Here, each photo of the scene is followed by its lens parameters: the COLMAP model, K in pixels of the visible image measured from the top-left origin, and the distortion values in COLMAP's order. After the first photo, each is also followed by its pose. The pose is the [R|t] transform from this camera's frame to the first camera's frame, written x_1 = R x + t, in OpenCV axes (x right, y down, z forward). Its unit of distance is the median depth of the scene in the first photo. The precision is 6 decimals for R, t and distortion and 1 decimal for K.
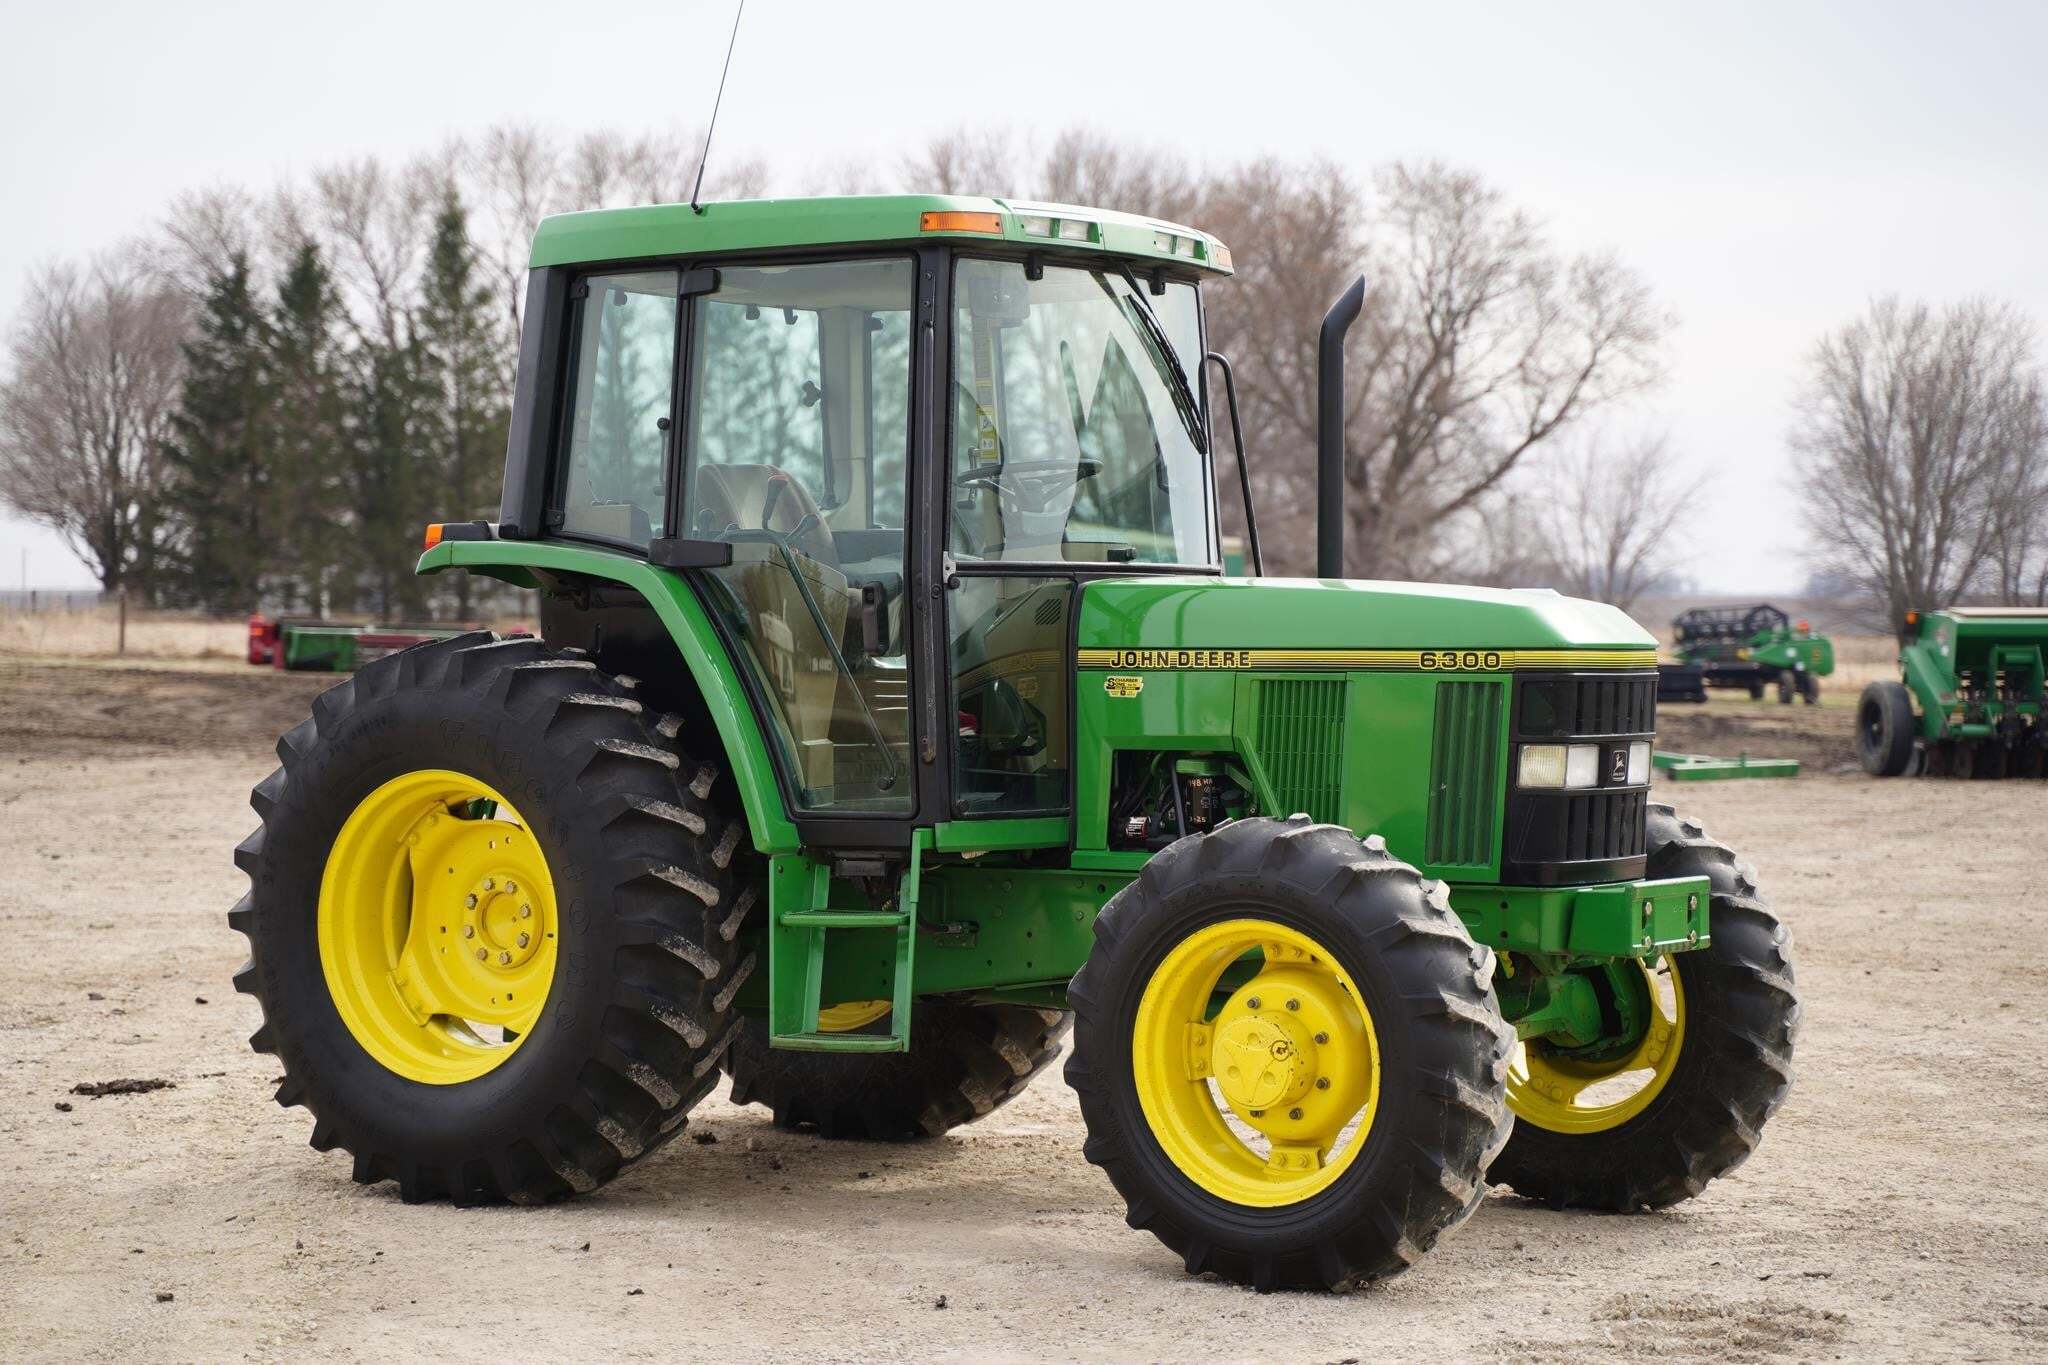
lens RADIAL K [[4237.2, 0, 1029.6], [0, 4237.2, 666.6], [0, 0, 1]] dist [0.208297, 0.000000]
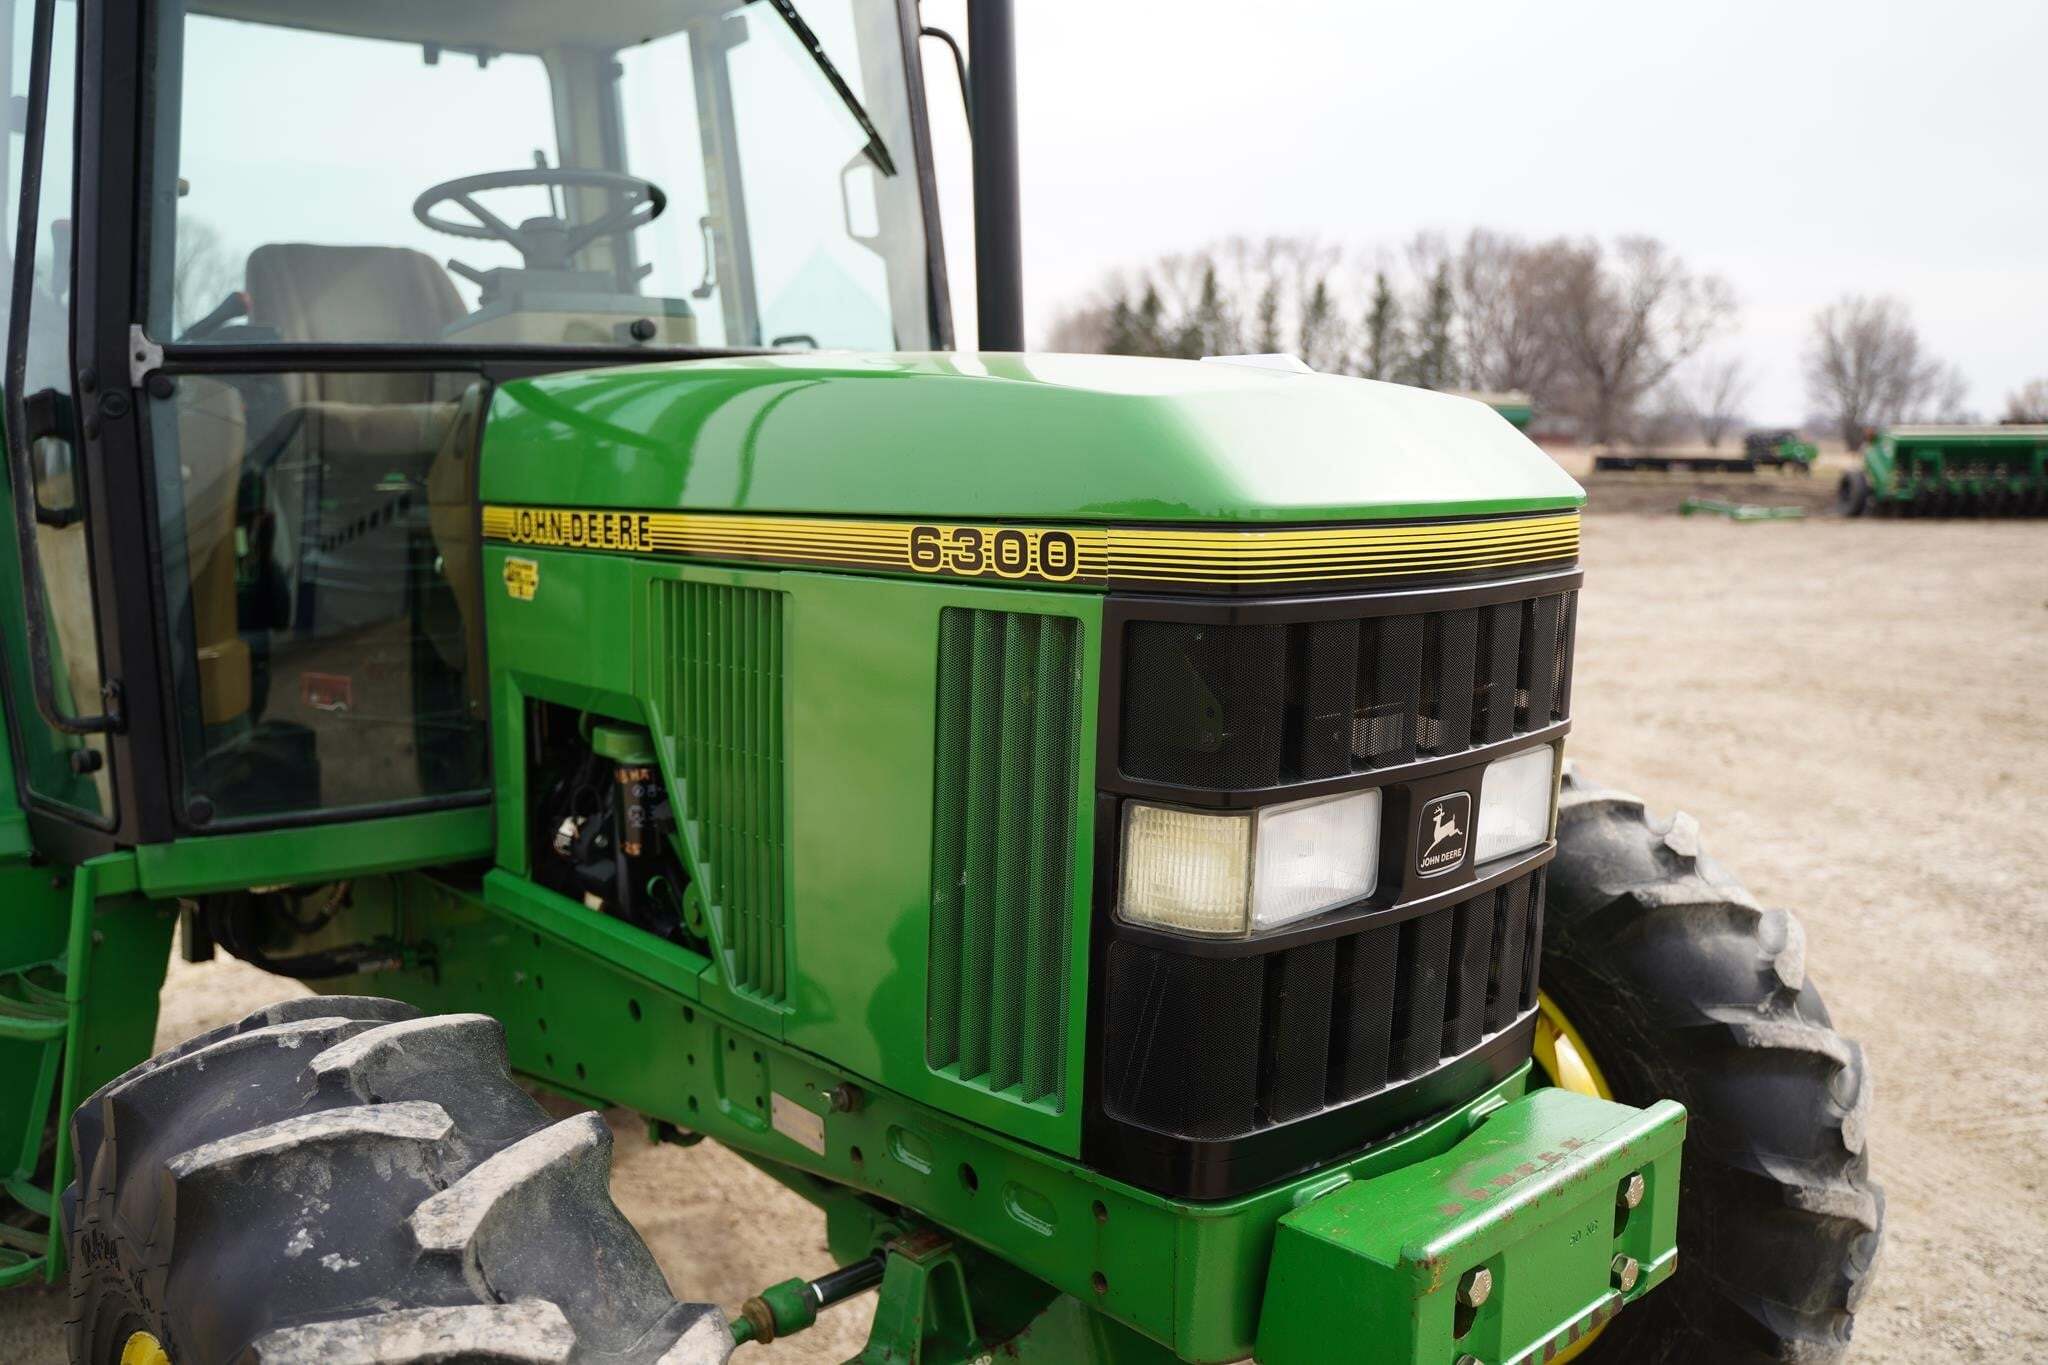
lens RADIAL K [[1653.8, 0, 1029.1], [0, 1653.8, 685.9], [0, 0, 1]] dist [-0.079432, 0.009415]
pose [[0.966177, 0.023386, -0.256818, 0.133099], [0.011887, 0.990782, 0.134942, -0.008530], [0.257607, -0.133431, 0.956993, 0.813598]]
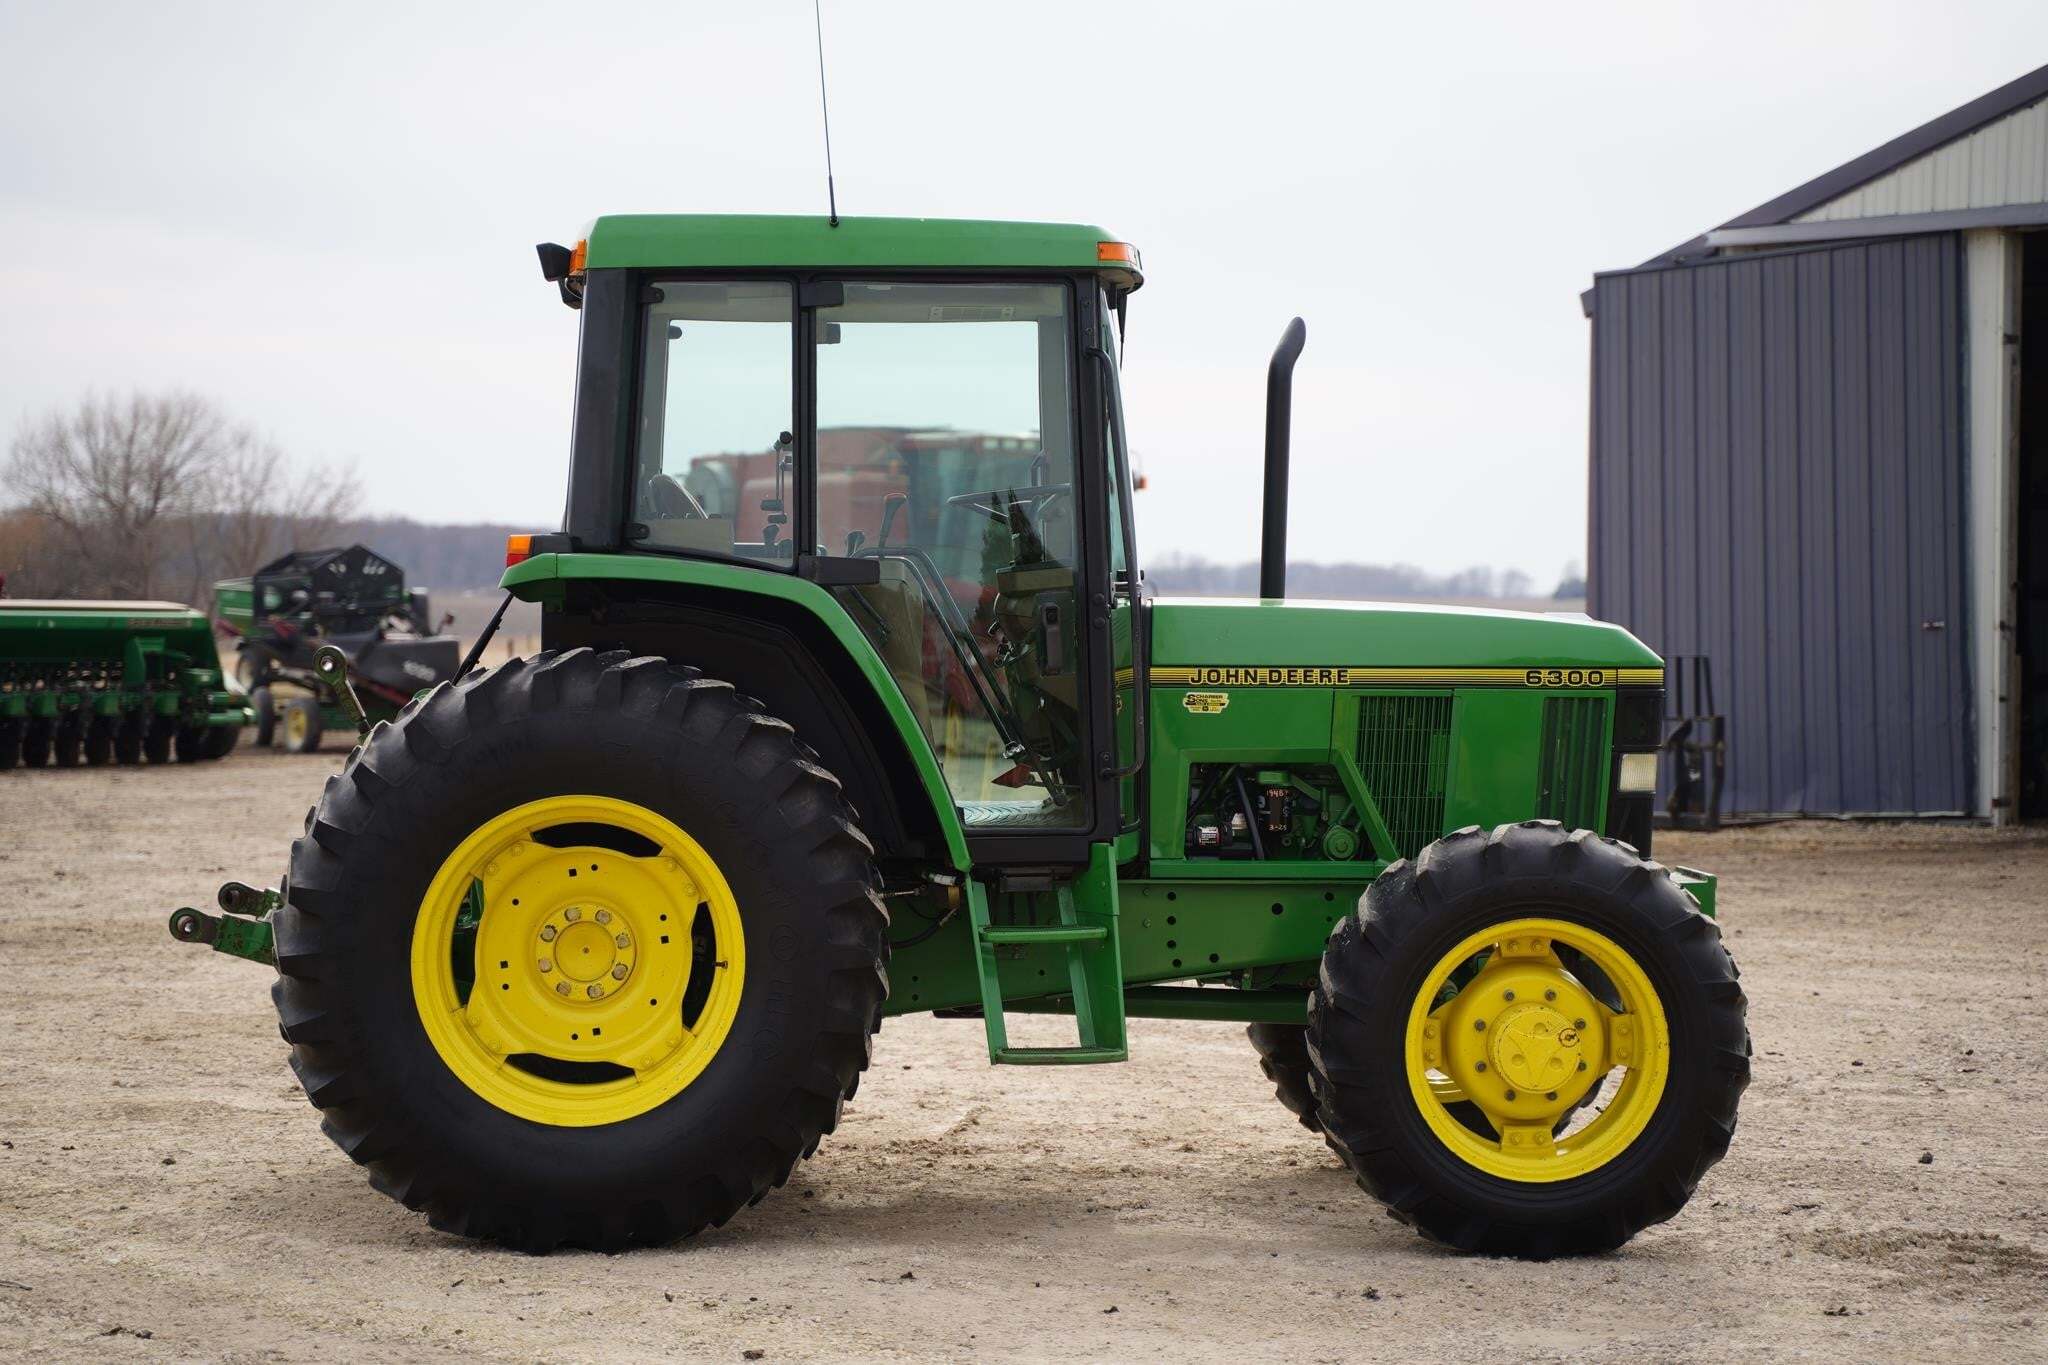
lens RADIAL K [[4209.6, 0, 1021.1], [0, 4209.6, 676.9], [0, 0, 1]] dist [0.285965, 0.000000]
pose [[0.806236, -0.004821, 0.591574, -0.626161], [0.000084, 0.999968, 0.008035, -0.009957], [-0.591594, -0.006429, 0.806211, 0.183730]]
